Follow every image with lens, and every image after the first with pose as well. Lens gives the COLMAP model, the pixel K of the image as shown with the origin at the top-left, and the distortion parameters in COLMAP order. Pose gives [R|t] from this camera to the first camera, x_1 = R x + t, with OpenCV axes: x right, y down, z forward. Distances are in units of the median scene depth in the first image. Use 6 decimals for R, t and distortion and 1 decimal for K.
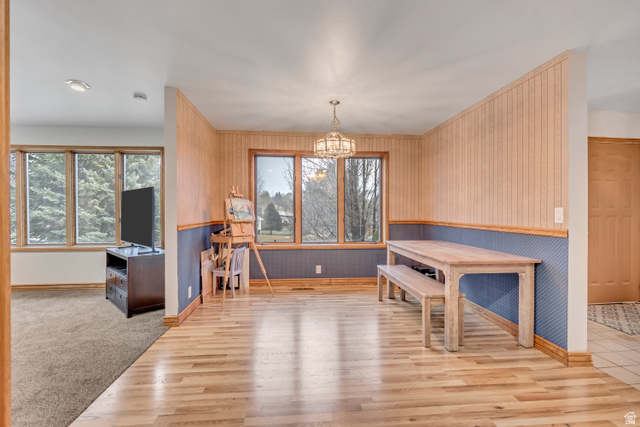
lens RADIAL K [[295.1, 0, 318.6], [0, 295.1, 210.2], [0, 0, 1]] dist [0.000073, -0.015065]
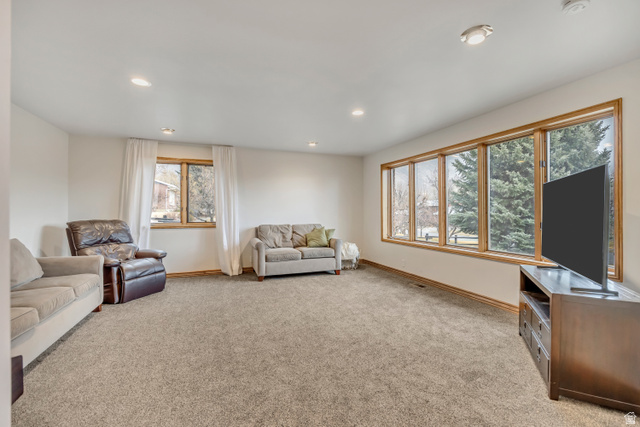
lens RADIAL K [[300.4, 0, 321.5], [0, 300.4, 212.0], [0, 0, 1]] dist [0.000691, -0.000288]
pose [[0.330315, 0.004360, -0.943861, -0.162854], [-0.001303, 0.999990, 0.004164, -0.000664], [0.943870, -0.000145, 0.330318, 0.255674]]
